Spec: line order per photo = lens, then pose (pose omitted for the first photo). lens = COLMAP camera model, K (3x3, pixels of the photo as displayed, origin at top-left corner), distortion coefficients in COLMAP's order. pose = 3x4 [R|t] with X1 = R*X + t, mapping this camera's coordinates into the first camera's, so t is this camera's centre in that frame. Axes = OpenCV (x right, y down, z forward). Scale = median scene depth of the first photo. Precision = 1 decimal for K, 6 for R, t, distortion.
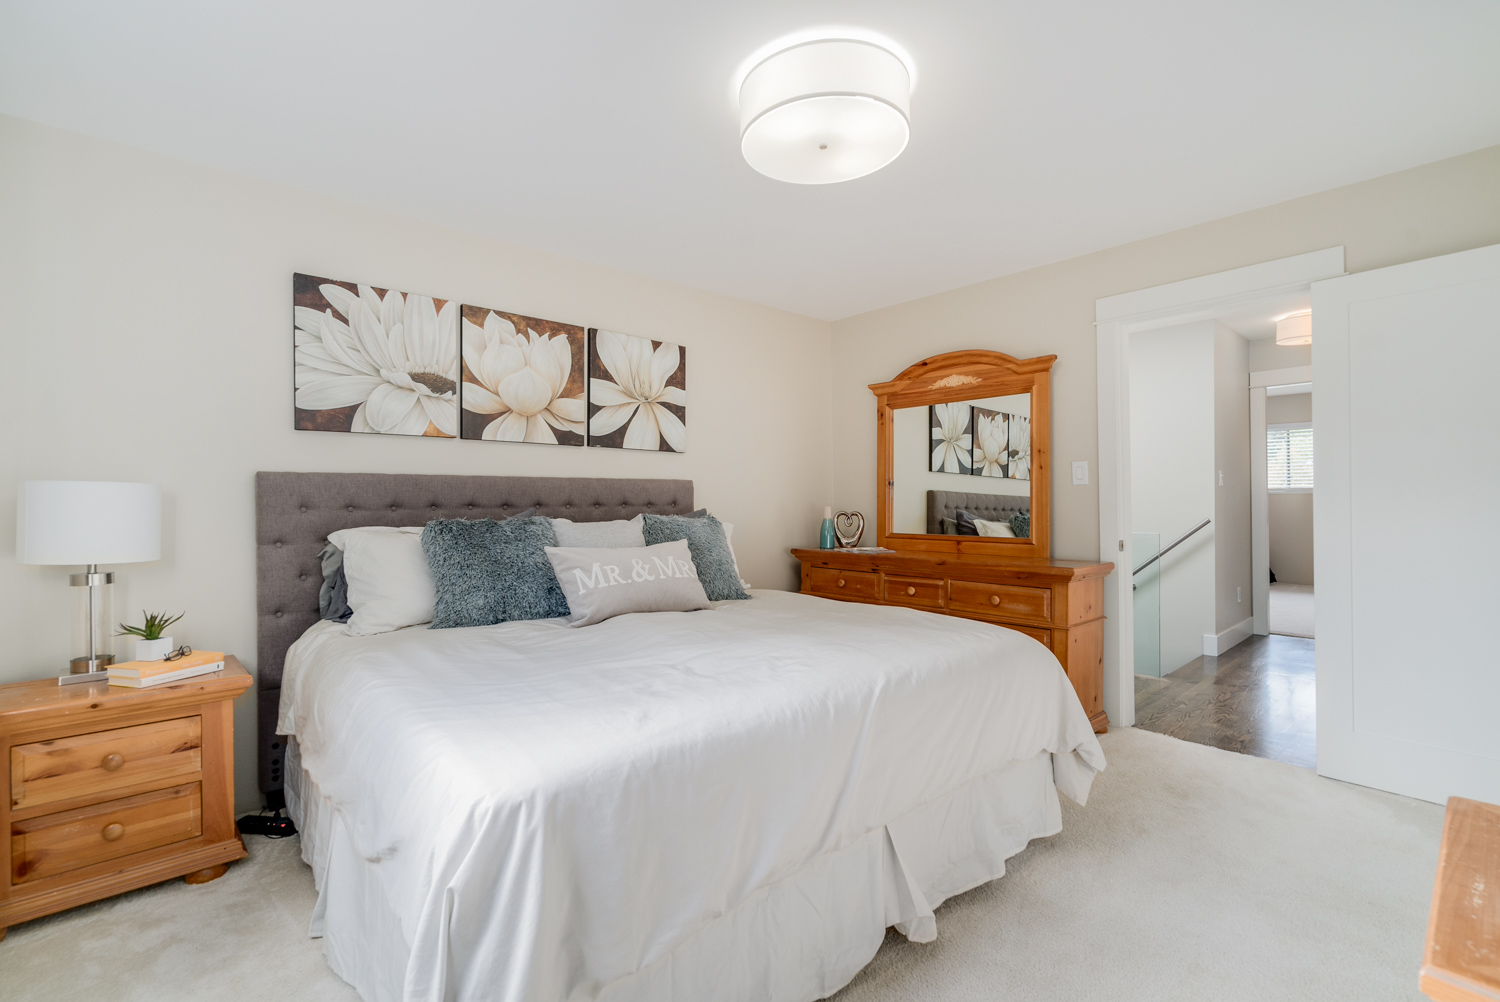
lens RADIAL K [[704.6, 0, 750.6], [0, 704.6, 500.2], [0, 0, 1]] dist [0.002620, 0.000326]
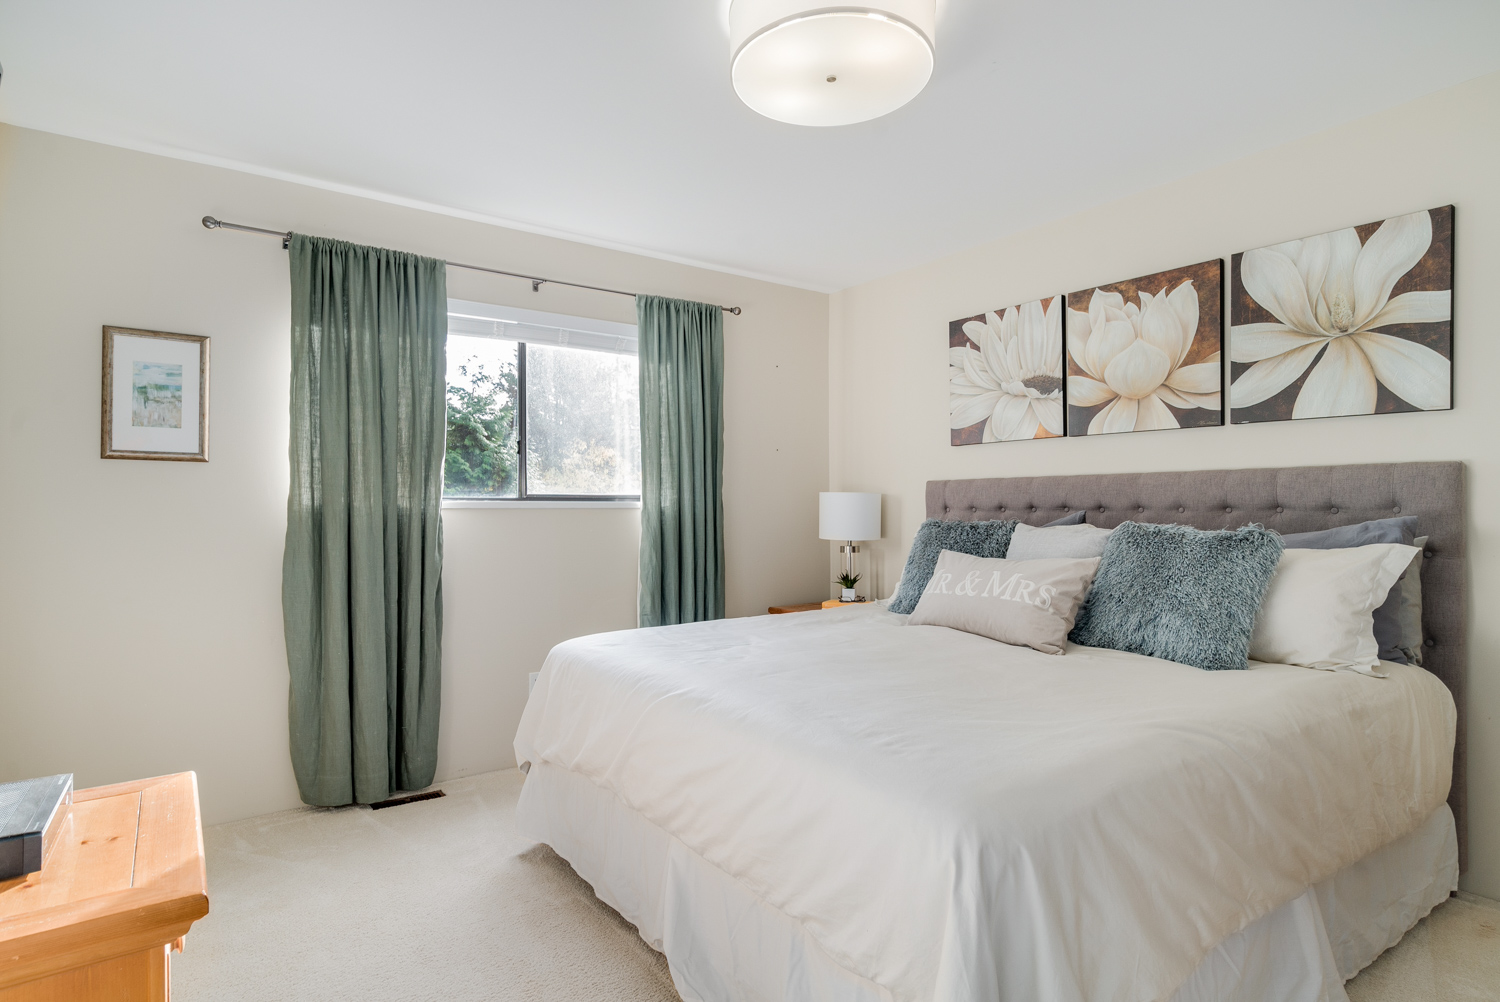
lens RADIAL K [[833.1, 0, 751.3], [0, 833.1, 500.8], [0, 0, 1]] dist [0.000213, 0.002347]
pose [[-0.141909, -0.001417, -0.989879, 0.705957], [0.005846, 0.999980, -0.002269, -0.001234], [0.989862, -0.006109, -0.141898, 0.689015]]
